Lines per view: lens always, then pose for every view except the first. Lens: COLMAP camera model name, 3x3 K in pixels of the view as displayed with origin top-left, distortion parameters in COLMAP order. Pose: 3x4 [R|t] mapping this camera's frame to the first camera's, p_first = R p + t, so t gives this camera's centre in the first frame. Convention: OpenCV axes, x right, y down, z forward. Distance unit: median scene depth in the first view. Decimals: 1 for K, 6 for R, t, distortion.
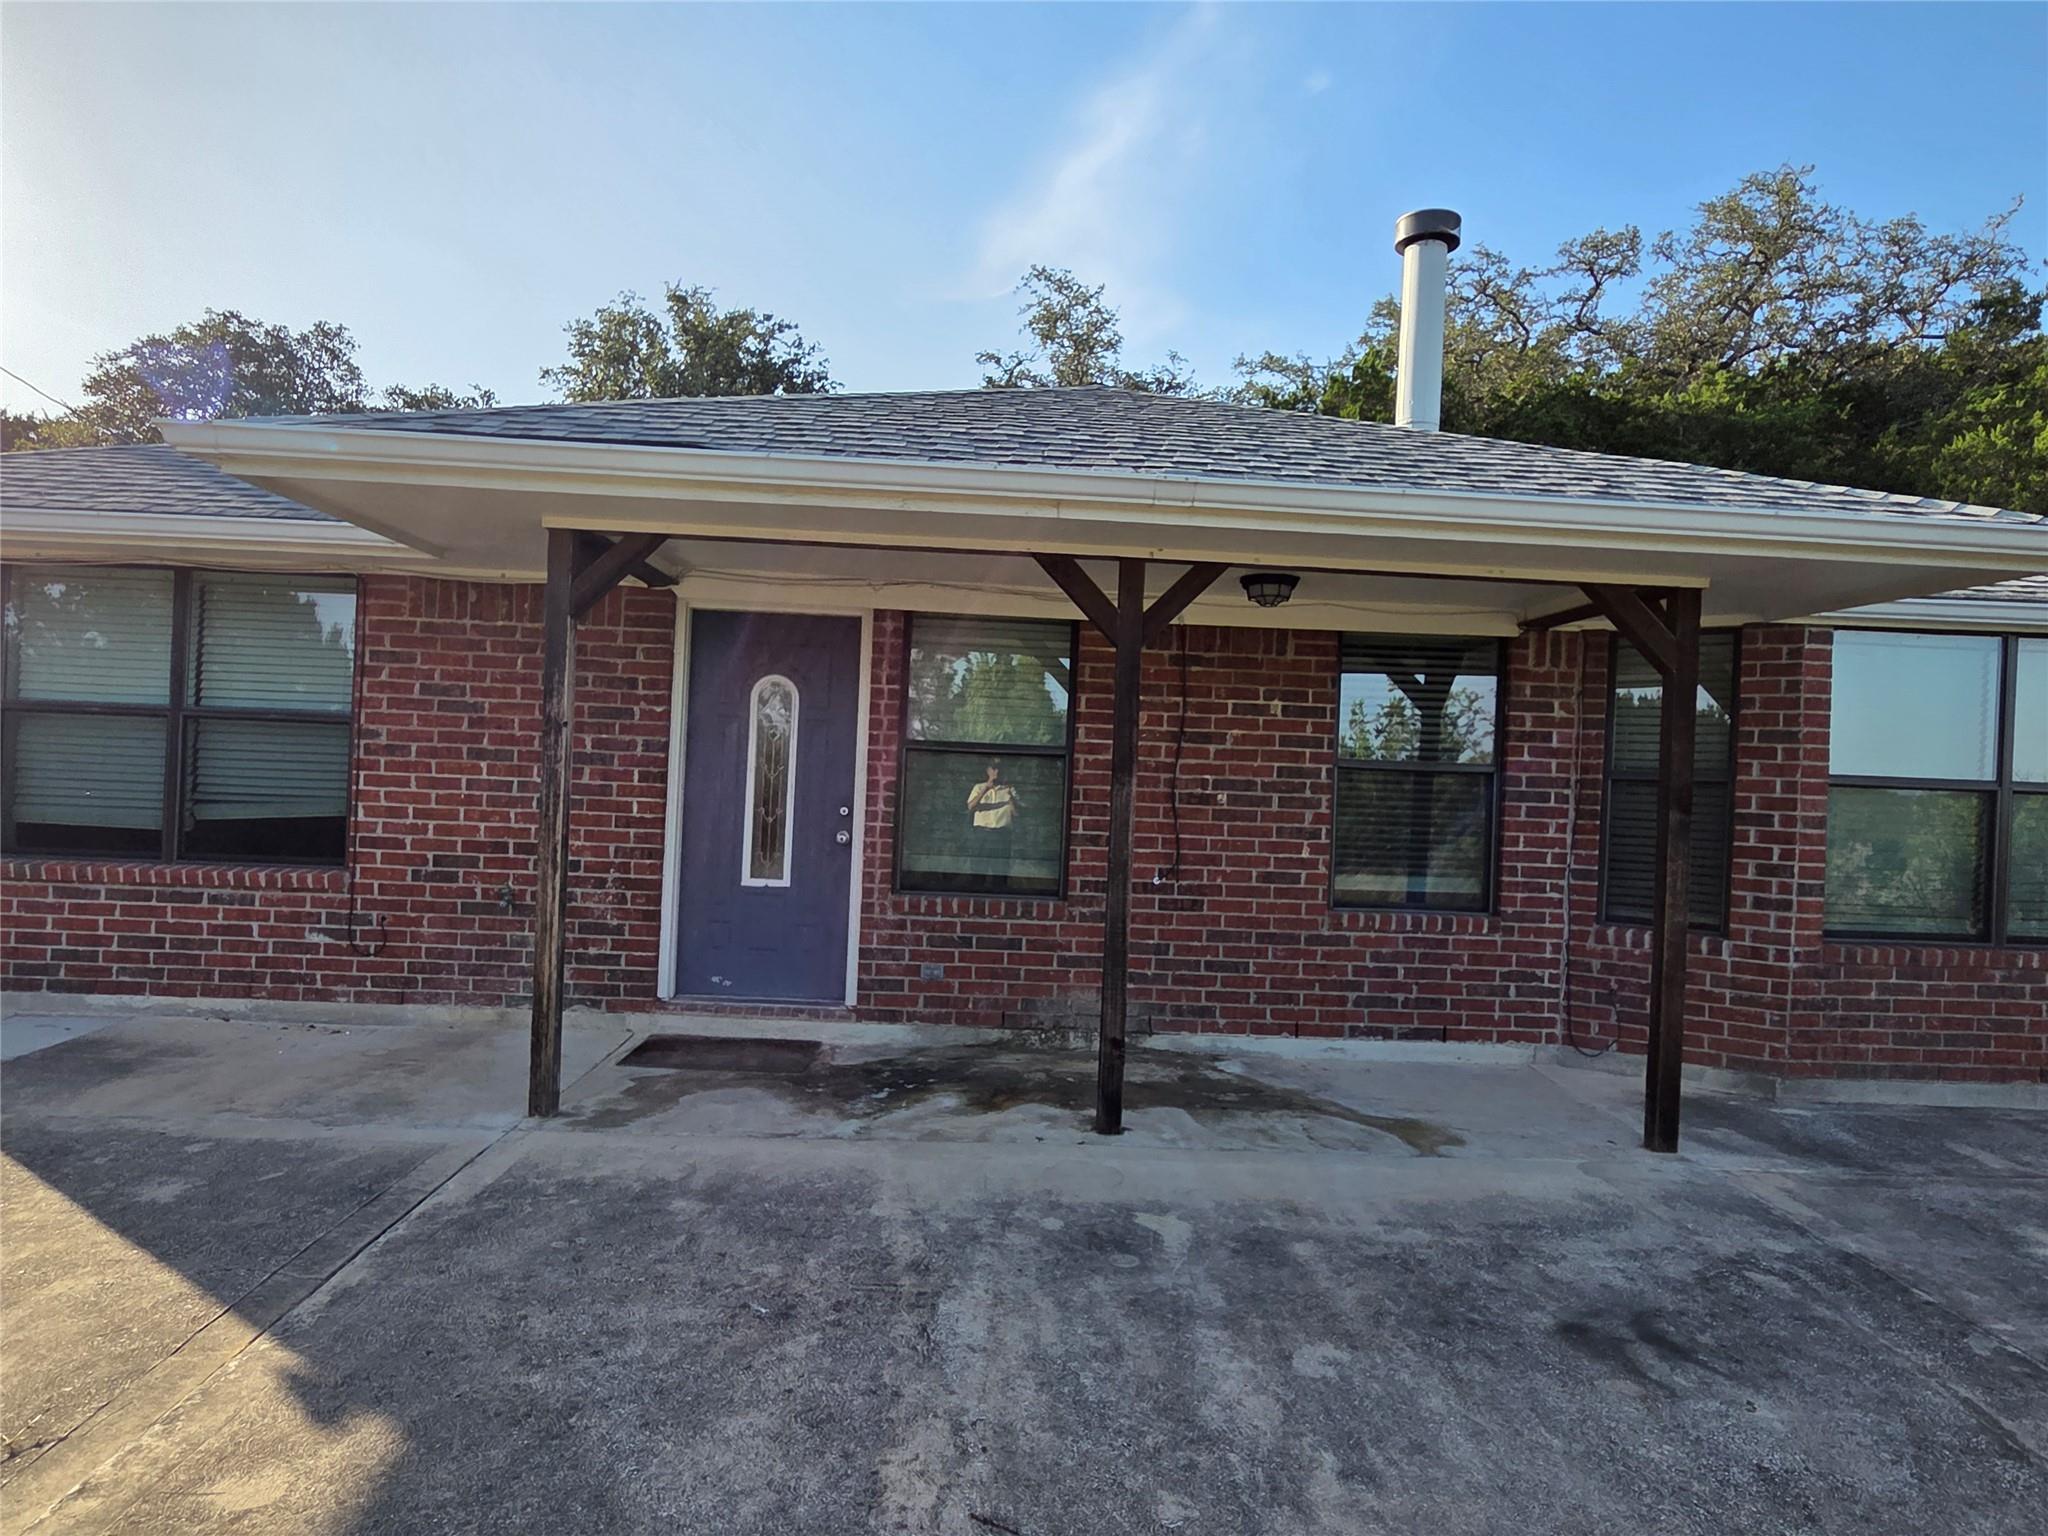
lens RADIAL K [[1159.5, 0, 1029.8], [0, 1159.5, 774.7], [0, 0, 1]] dist [0.001087, -0.000275]
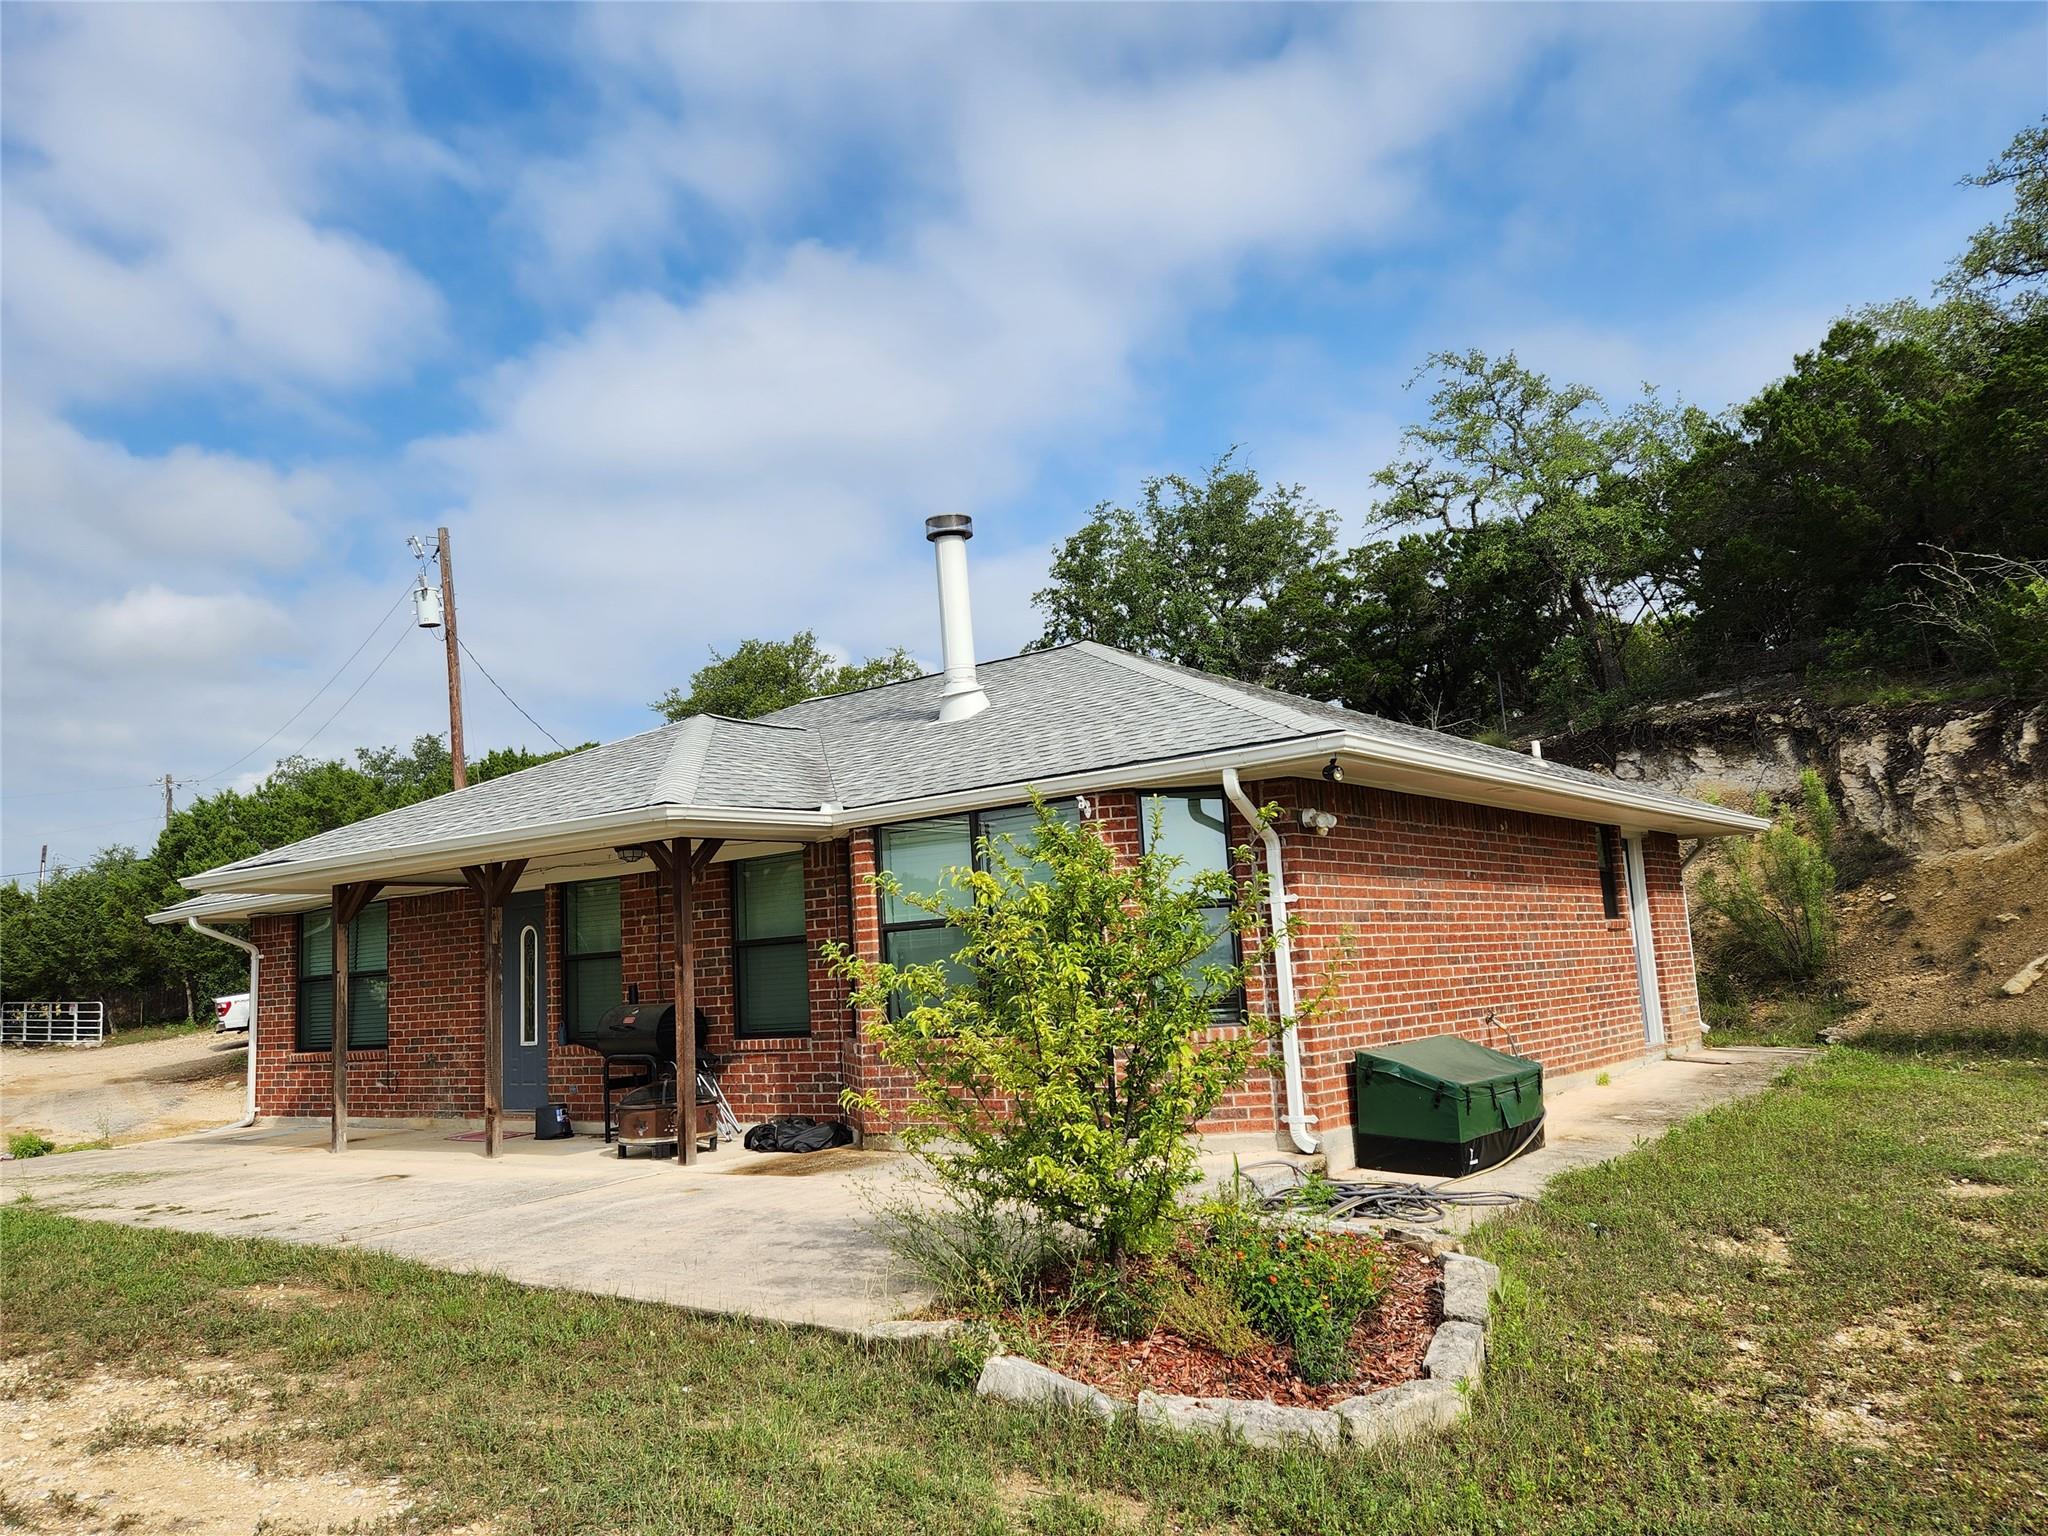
lens RADIAL K [[1505.1, 0, 1016.1], [0, 1505.1, 773.8], [0, 0, 1]] dist [0.060761, -0.031549]
pose [[0.774023, -0.165109, -0.611251, 1.876079], [0.089001, 0.984188, -0.153144, 0.111021], [0.626871, 0.064135, 0.776479, -0.366960]]
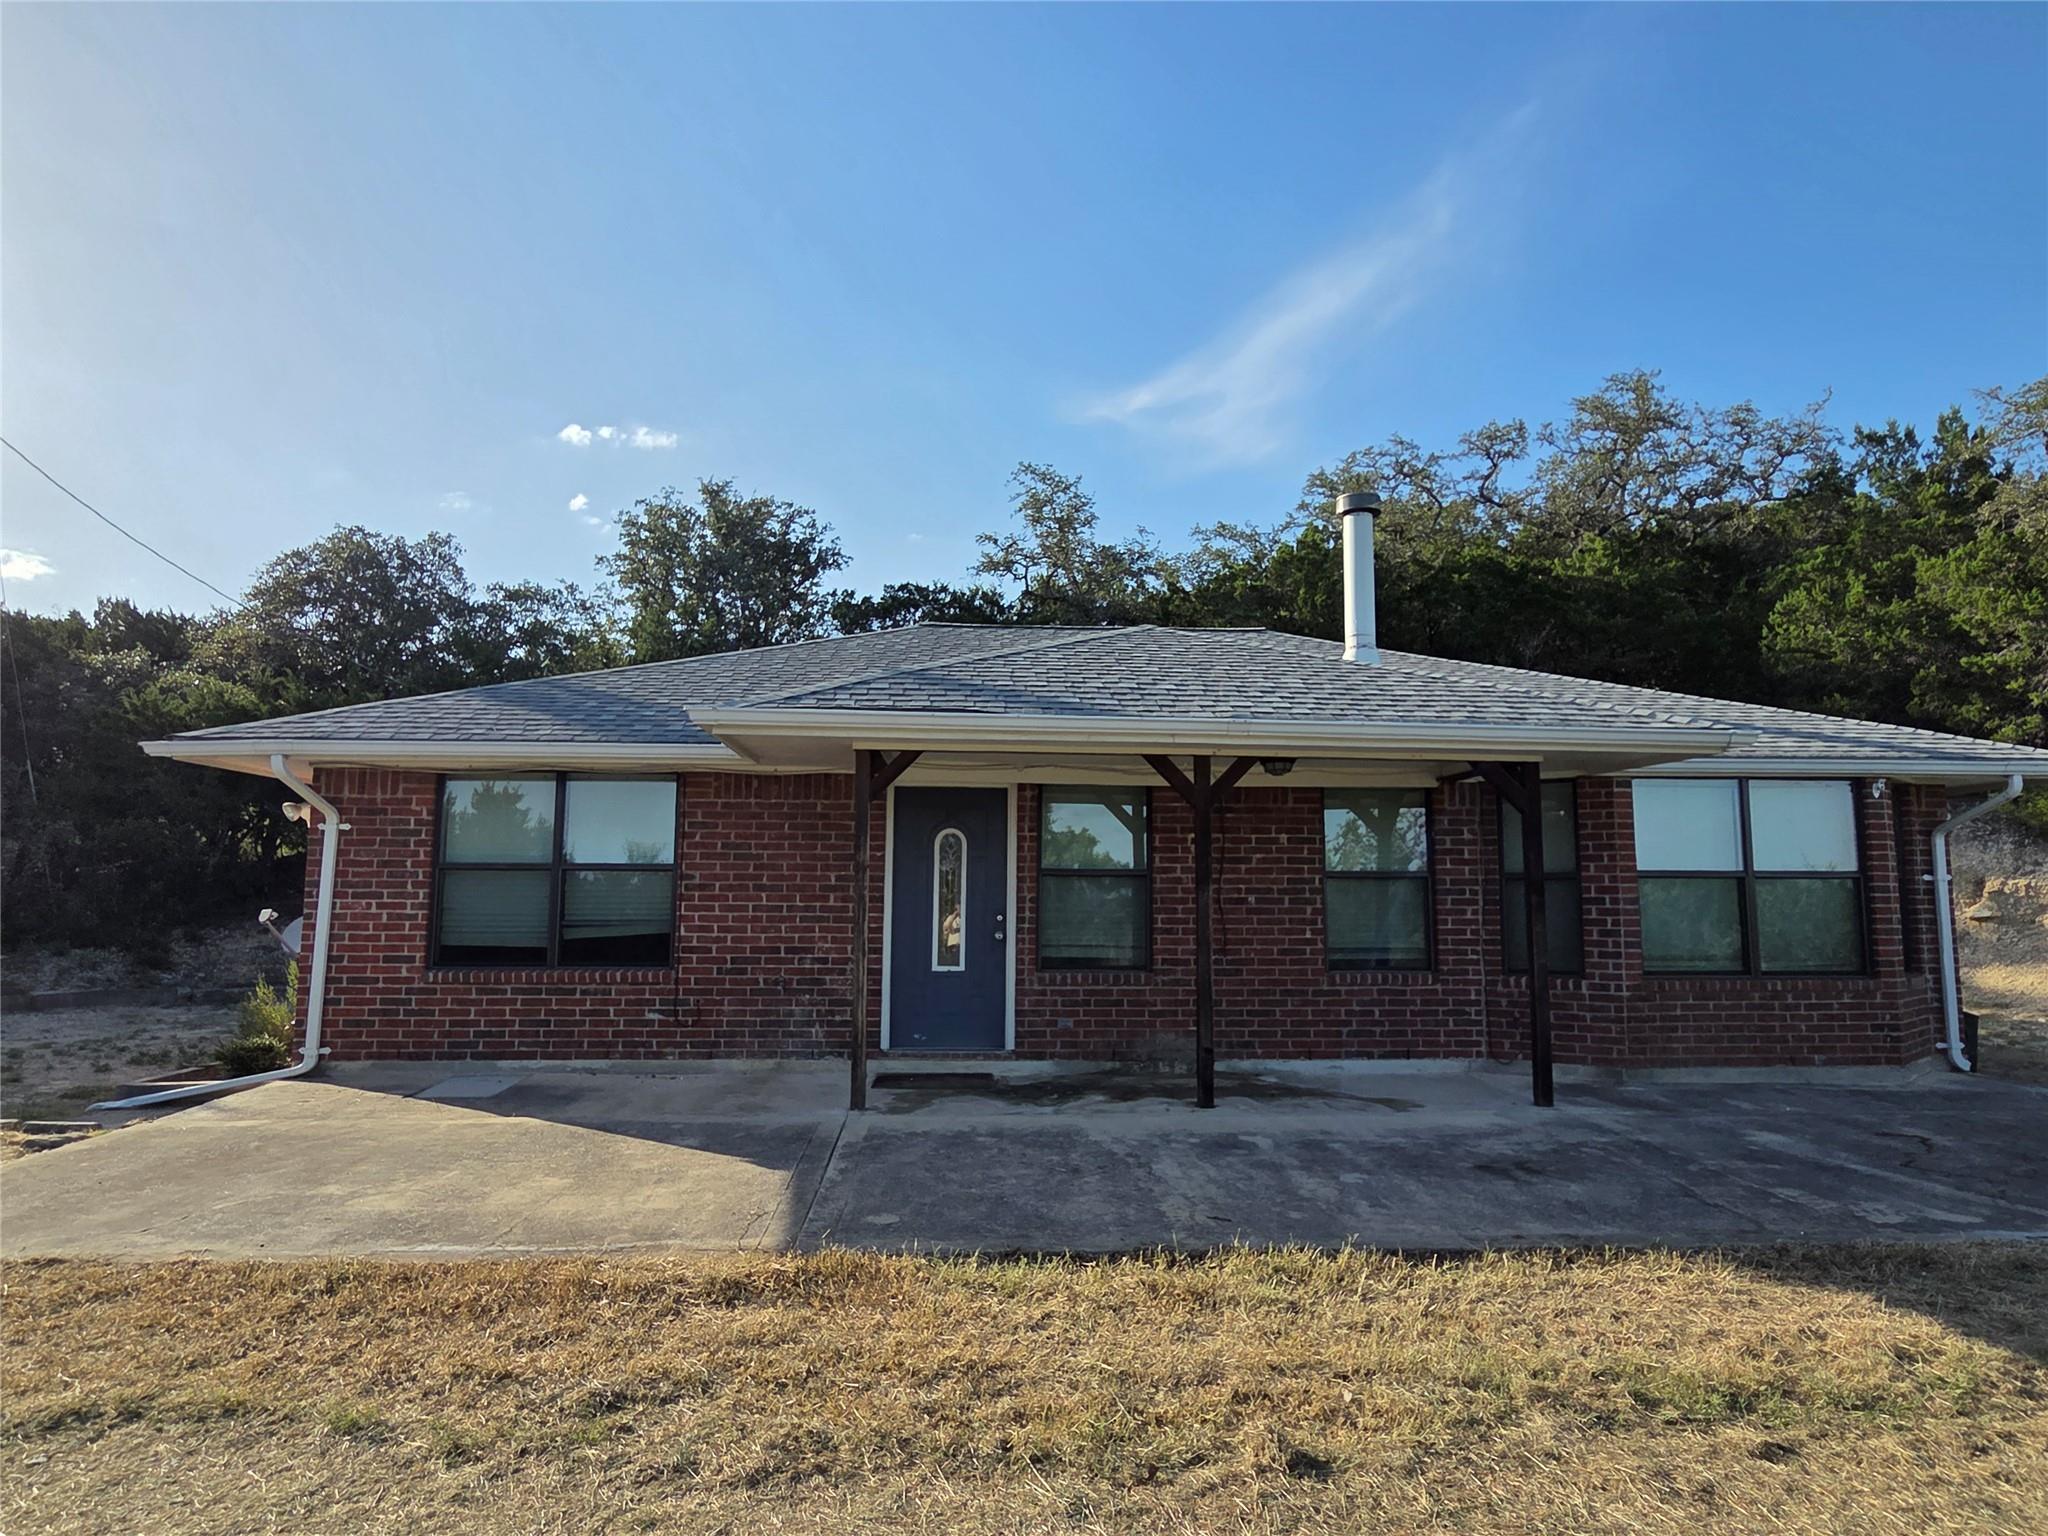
lens RADIAL K [[1134.1, 0, 1023.1], [0, 1134.1, 770.2], [0, 0, 1]] dist [0.001639, 0.002431]
pose [[0.999046, -0.032331, 0.029366, -0.170408], [0.035407, 0.993177, -0.111114, 0.005962], [-0.025574, 0.112048, 0.993374, -0.483186]]
